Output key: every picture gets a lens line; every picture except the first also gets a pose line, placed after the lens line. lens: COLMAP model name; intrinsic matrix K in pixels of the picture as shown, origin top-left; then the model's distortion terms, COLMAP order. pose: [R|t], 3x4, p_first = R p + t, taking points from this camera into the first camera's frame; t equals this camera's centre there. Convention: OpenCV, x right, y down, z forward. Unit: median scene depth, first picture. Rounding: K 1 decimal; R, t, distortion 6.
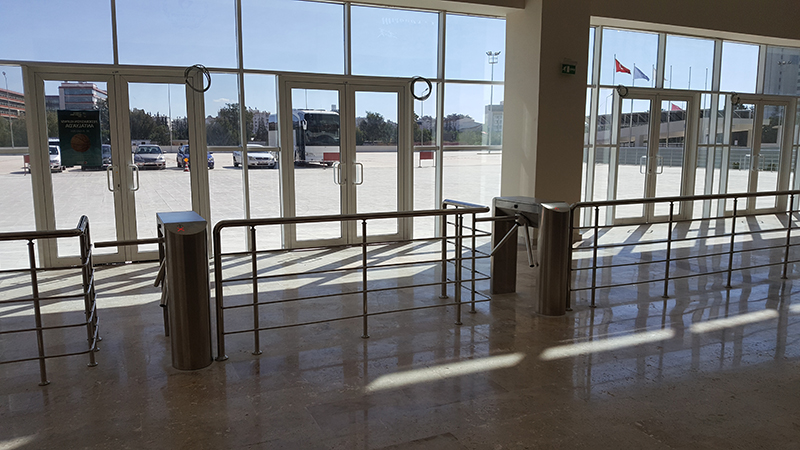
lens RADIAL K [[618.6, 0, 401.3], [0, 618.6, 229.8], [0, 0, 1]] dist [0.081833, -0.045594]
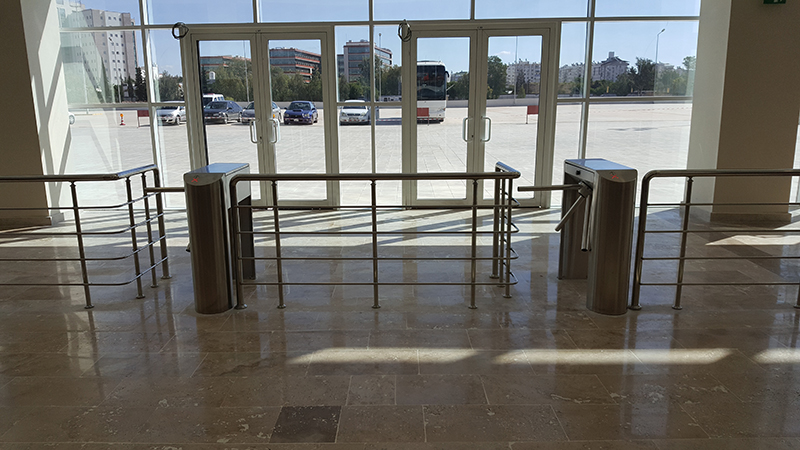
lens RADIAL K [[618.6, 0, 395.5], [0, 618.6, 229.8], [0, 0, 1]] dist [0.081833, -0.045594]
pose [[0.905619, 0.085386, -0.415409, 0.227801], [-0.054662, 0.994853, 0.085322, -0.015202], [0.420556, -0.054562, 0.905625, 0.108808]]
